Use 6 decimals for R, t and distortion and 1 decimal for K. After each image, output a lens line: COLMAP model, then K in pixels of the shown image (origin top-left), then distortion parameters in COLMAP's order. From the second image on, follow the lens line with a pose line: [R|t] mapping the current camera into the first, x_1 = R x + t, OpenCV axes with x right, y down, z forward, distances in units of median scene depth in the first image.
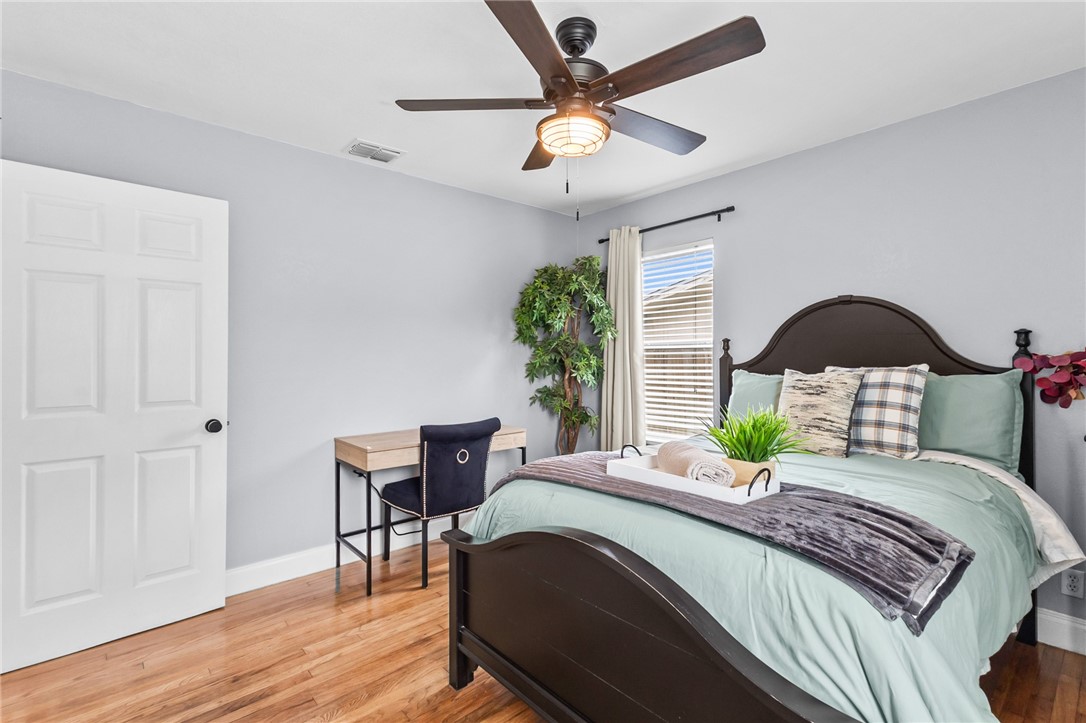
lens RADIAL K [[506.0, 0, 539.3], [0, 506.0, 357.1], [0, 0, 1]] dist [0.015689, -0.000543]
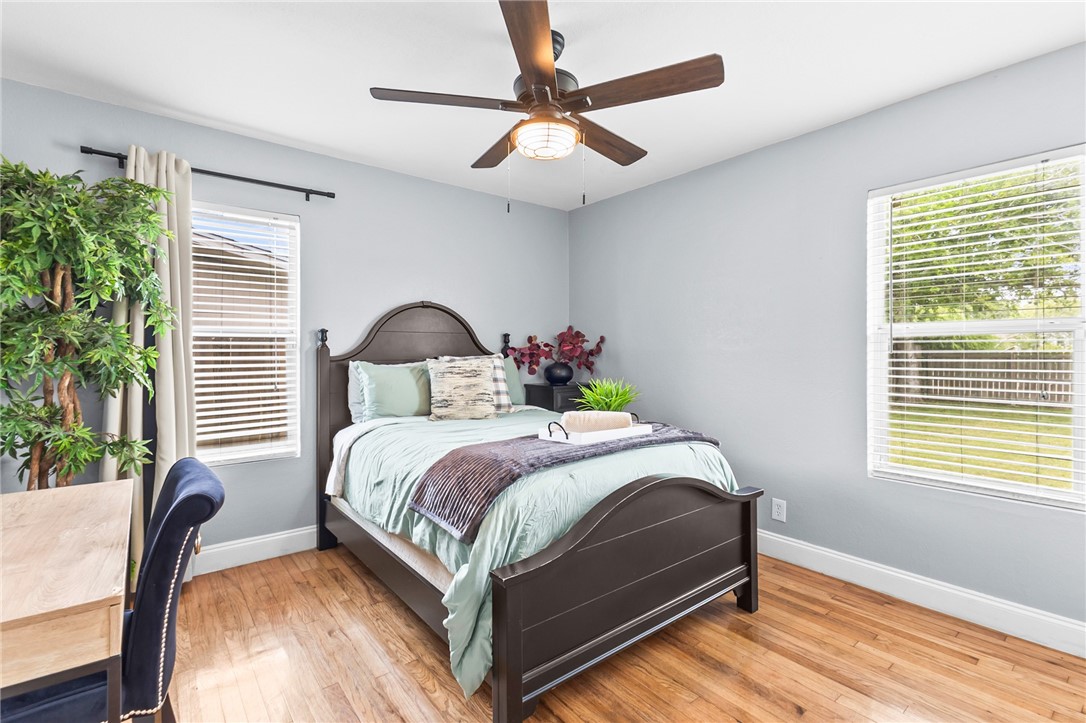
lens RADIAL K [[506.0, 0, 539.3], [0, 506.0, 357.1], [0, 0, 1]] dist [0.015689, -0.000543]
pose [[0.029484, -0.013189, 0.999478, -0.571736], [-0.001579, 0.999911, 0.013241, 0.002600], [-0.999564, -0.001968, 0.029460, 0.566649]]
